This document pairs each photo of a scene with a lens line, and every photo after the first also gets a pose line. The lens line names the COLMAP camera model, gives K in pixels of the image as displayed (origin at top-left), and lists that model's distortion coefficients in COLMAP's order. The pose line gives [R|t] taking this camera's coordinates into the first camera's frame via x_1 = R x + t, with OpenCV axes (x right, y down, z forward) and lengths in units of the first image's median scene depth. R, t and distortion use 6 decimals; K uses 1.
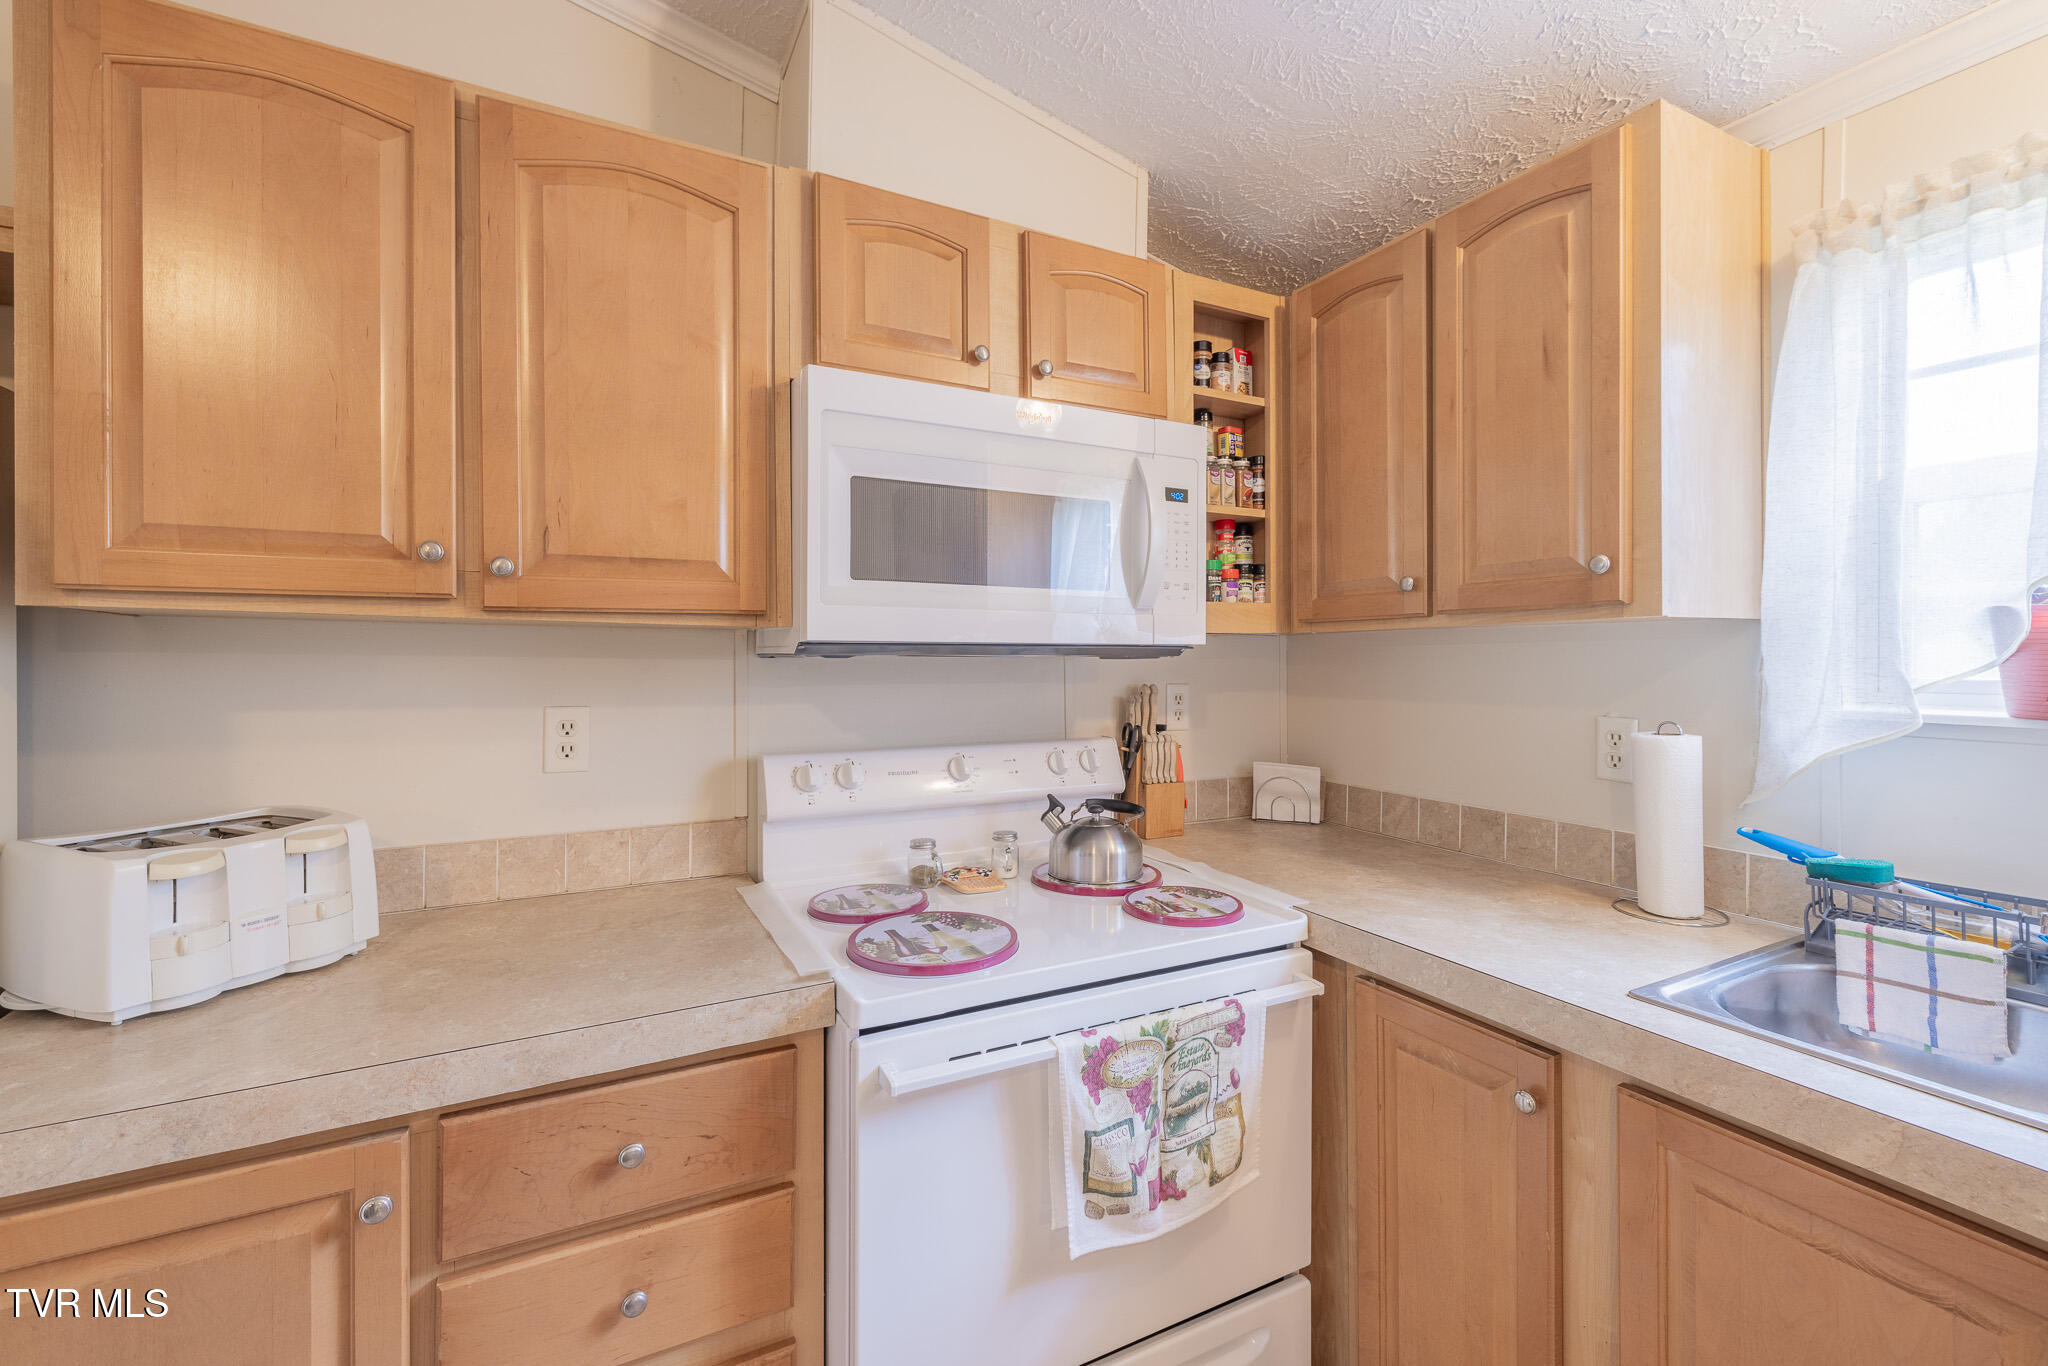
lens RADIAL K [[861.2, 0, 1032.1], [0, 861.2, 662.6], [0, 0, 1]] dist [-0.000618, -0.000099]
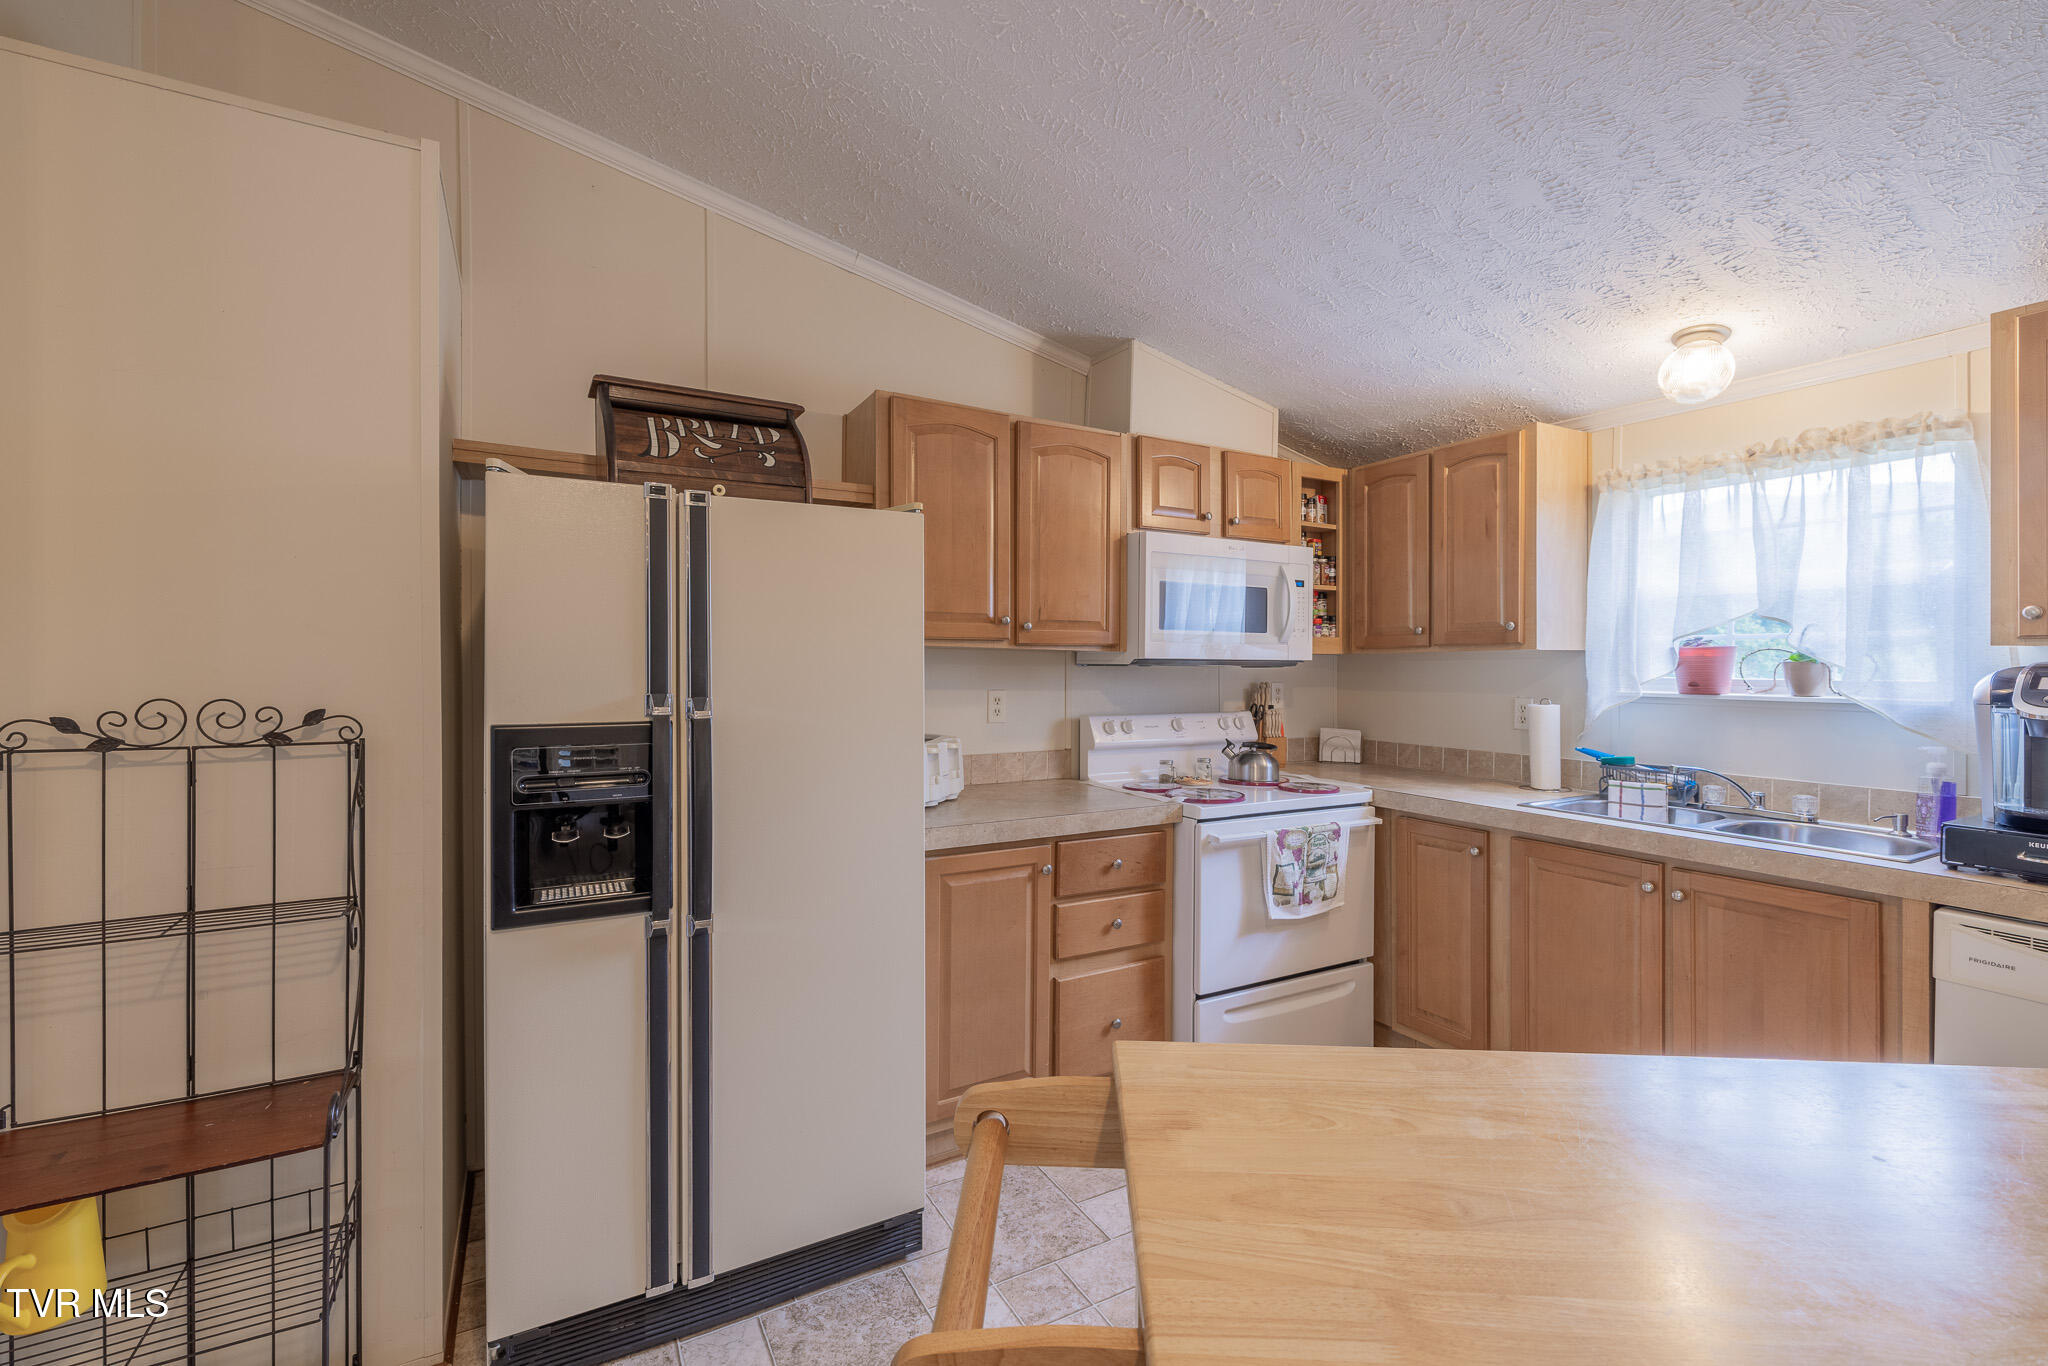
lens RADIAL K [[869.5, 0, 985.6], [0, 869.5, 670.3], [0, 0, 1]] dist [-0.000407, -0.000179]
pose [[0.999965, 0.004524, -0.007003, -0.560618], [-0.004529, 0.999990, -0.000640, 0.006956], [0.007000, 0.000672, 0.999975, -1.035971]]
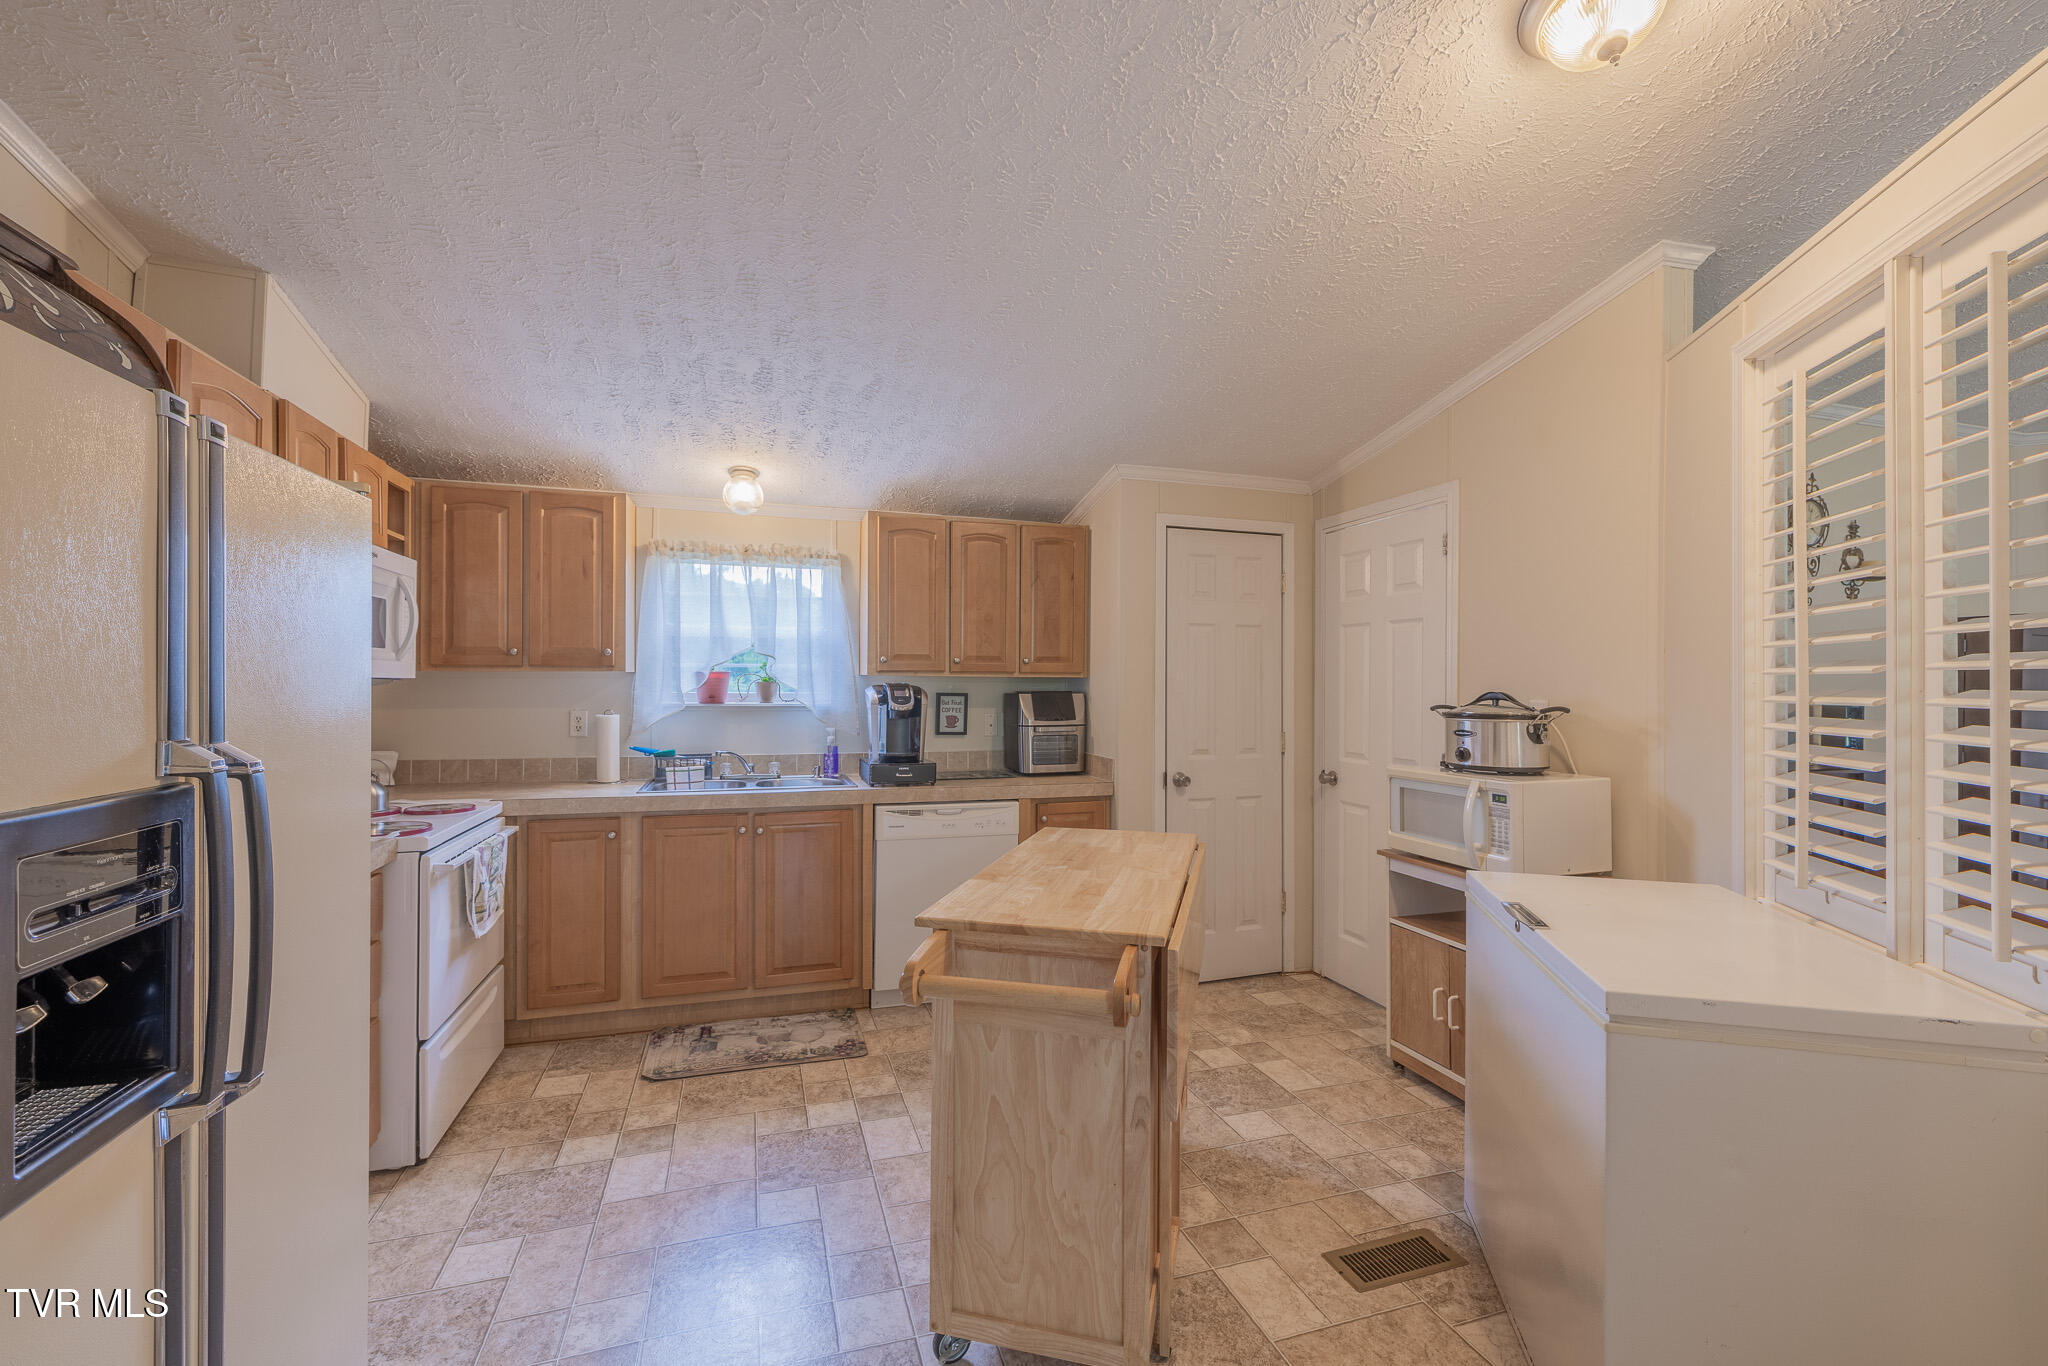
lens RADIAL K [[900.4, 0, 1057.2], [0, 900.4, 683.0], [0, 0, 1]] dist [-0.000312, -0.000053]
pose [[0.147219, 0.003149, 0.989099, -1.631826], [0.000188, 0.999995, -0.003212, -0.004485], [-0.989104, 0.000659, 0.147218, -0.702483]]
